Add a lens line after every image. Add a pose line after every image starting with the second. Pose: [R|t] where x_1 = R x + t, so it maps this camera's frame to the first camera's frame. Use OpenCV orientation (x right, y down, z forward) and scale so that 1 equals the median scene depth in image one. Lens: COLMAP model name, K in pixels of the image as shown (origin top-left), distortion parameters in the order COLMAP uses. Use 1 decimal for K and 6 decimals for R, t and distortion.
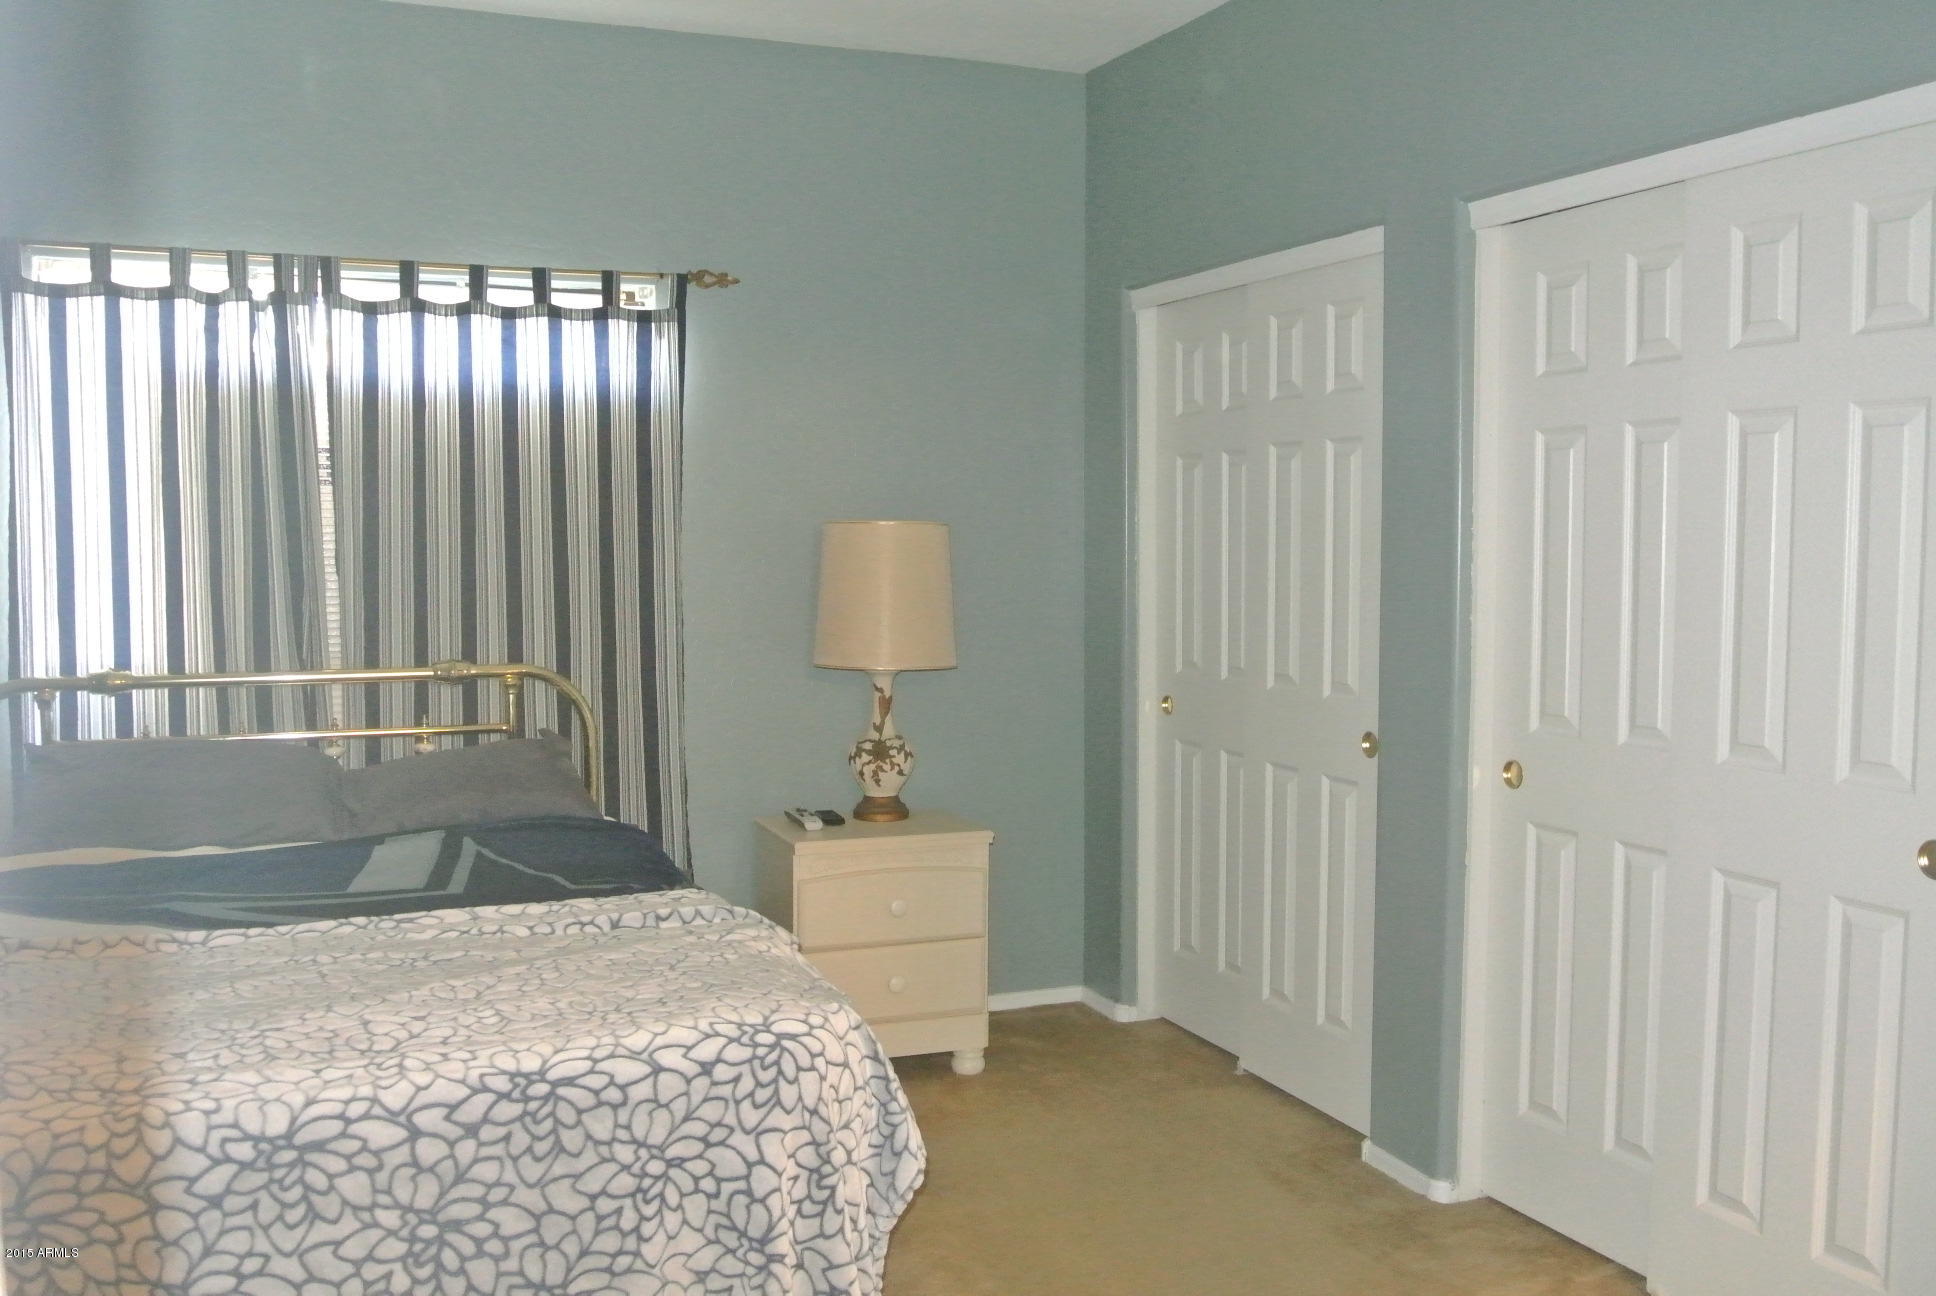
lens RADIAL K [[1747.7, 0, 974.4], [0, 1747.7, 642.3], [0, 0, 1]] dist [-0.070851, 0.029445]
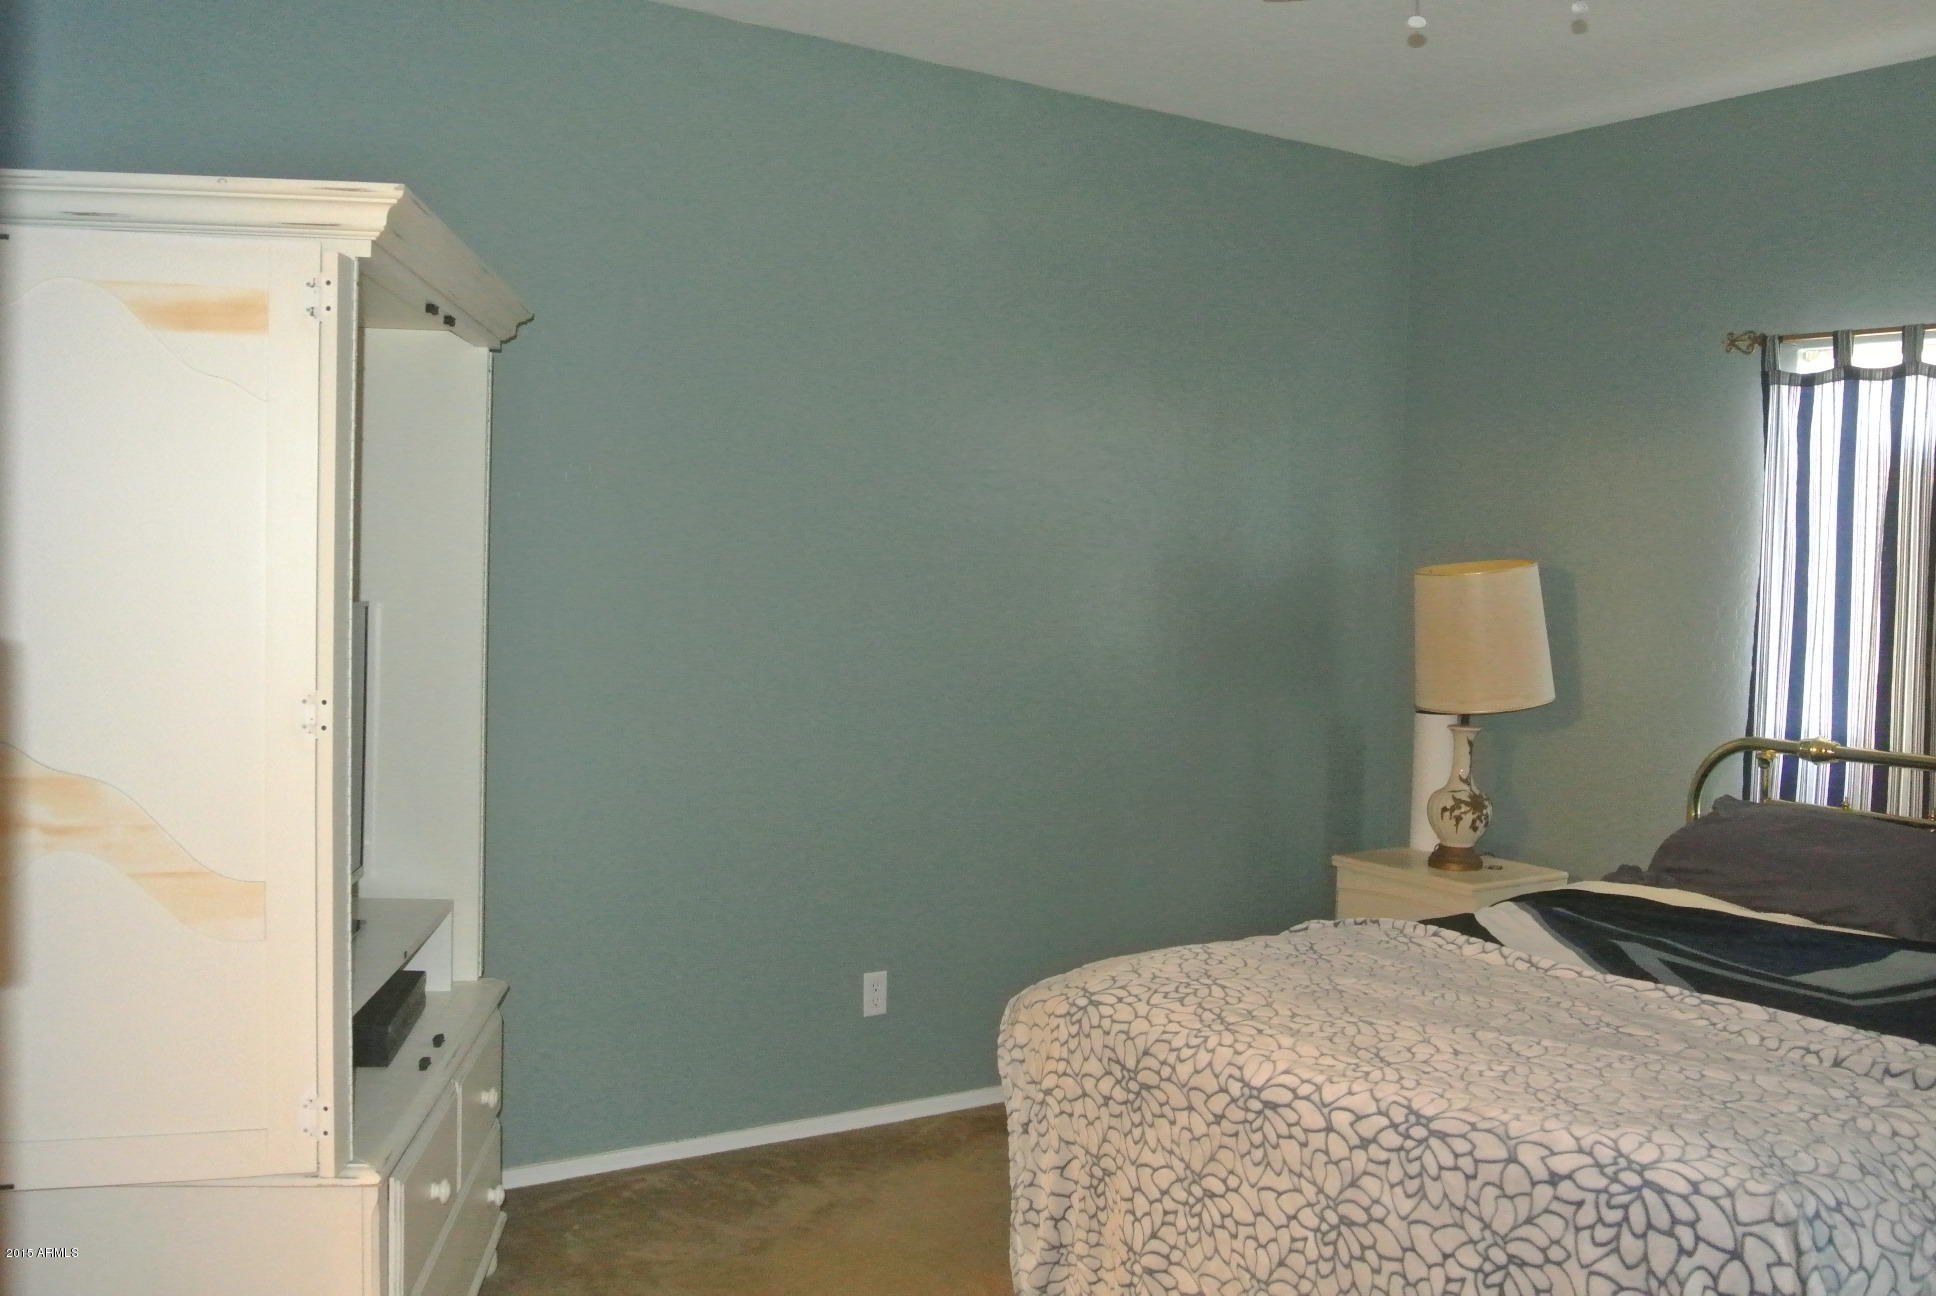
lens RADIAL K [[1747.7, 0, 974.4], [0, 1747.7, 642.3], [0, 0, 1]] dist [-0.070851, 0.029445]
pose [[0.193045, 0.048970, -0.979967, 0.645415], [-0.091670, 0.995285, 0.031677, -0.043614], [0.976898, 0.083718, 0.196624, 0.450415]]
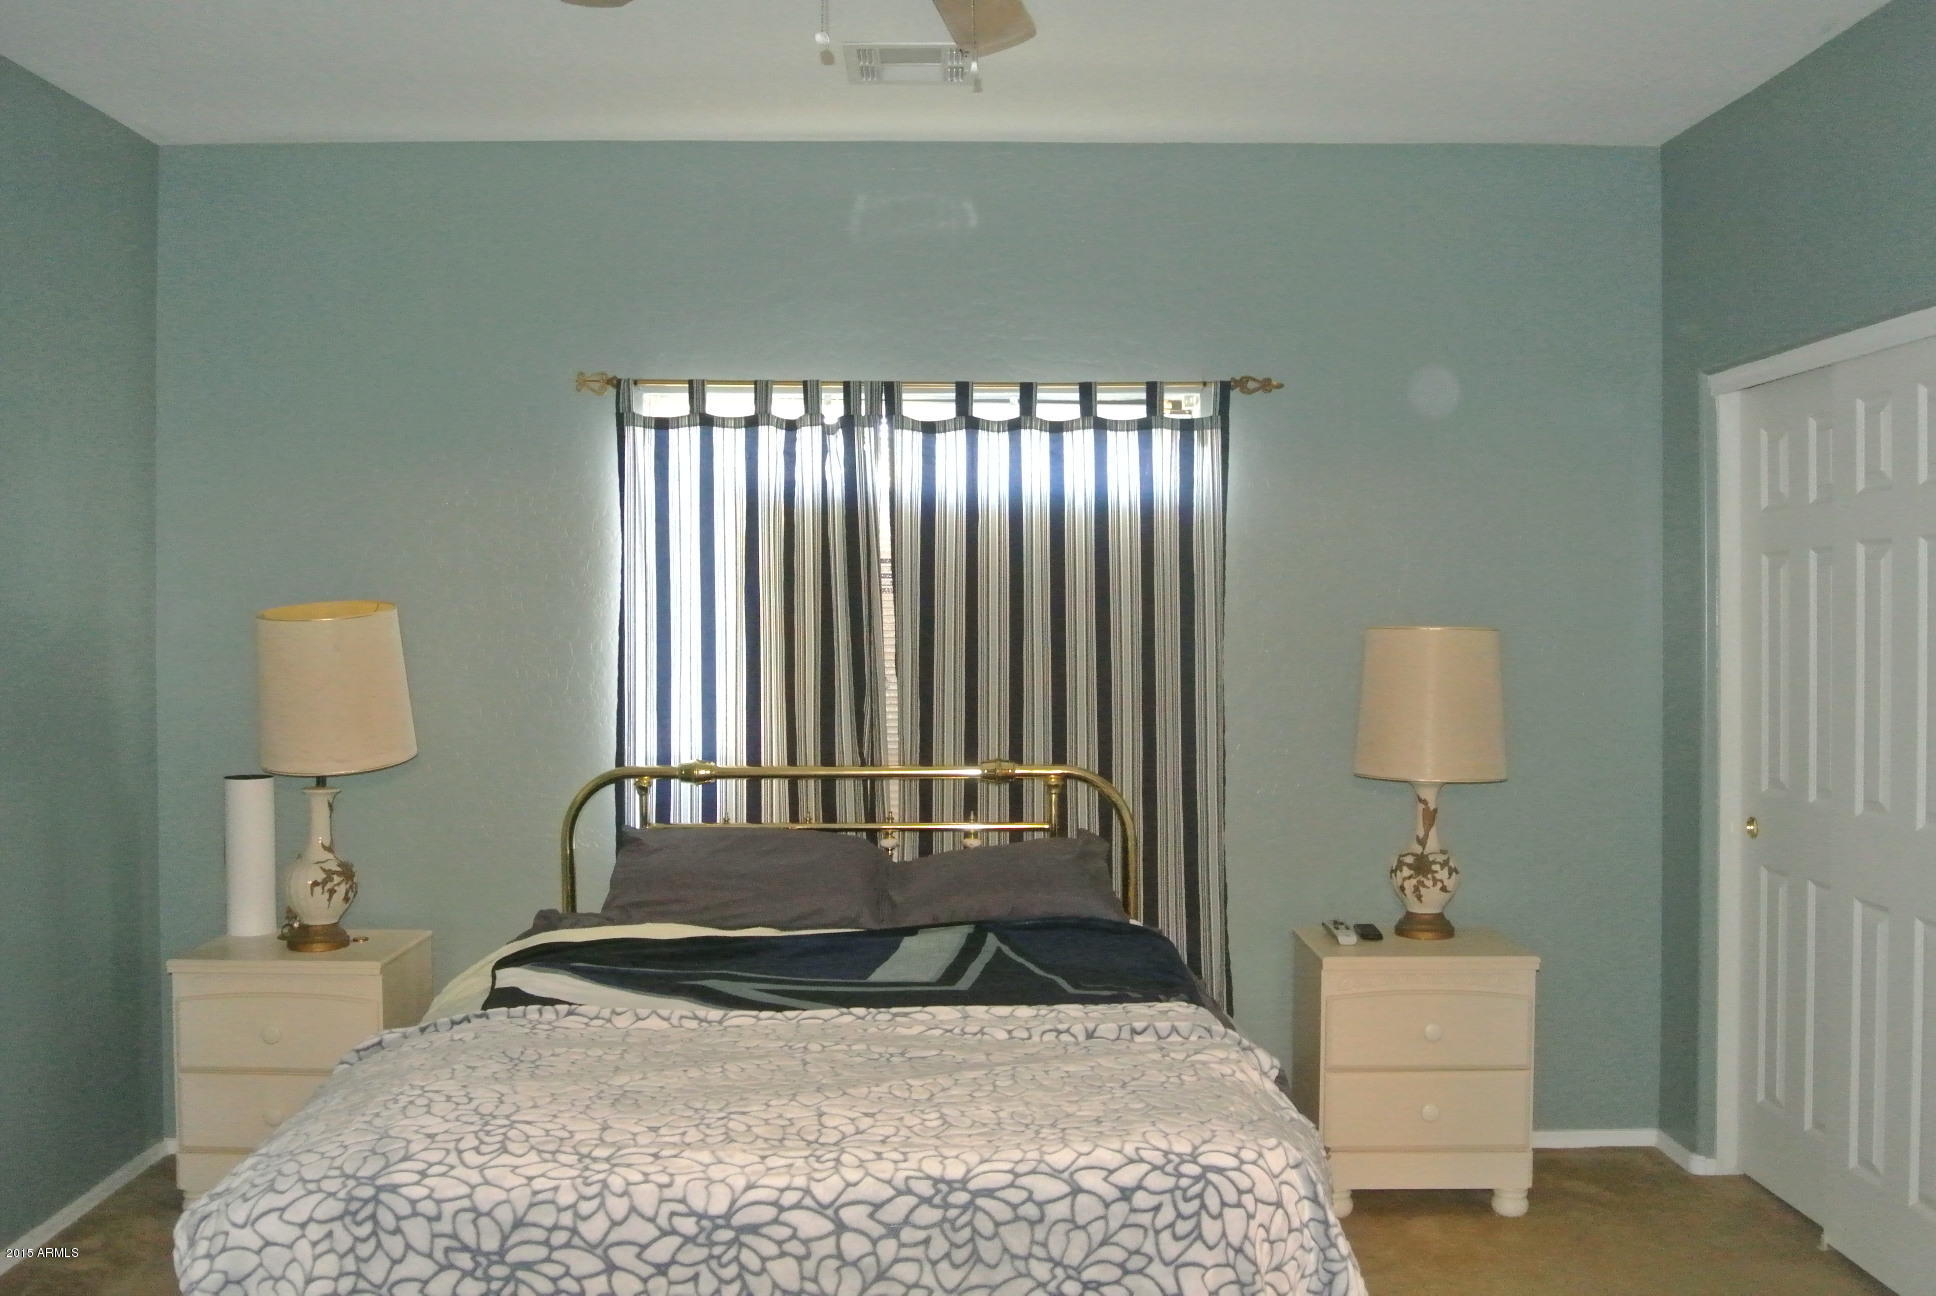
lens RADIAL K [[1747.7, 0, 974.4], [0, 1747.7, 642.3], [0, 0, 1]] dist [-0.070851, 0.029445]
pose [[0.929024, 0.003201, -0.370007, 0.122974], [-0.020829, 0.998829, -0.043658, -0.023555], [0.369434, 0.048266, 0.928003, 0.028746]]
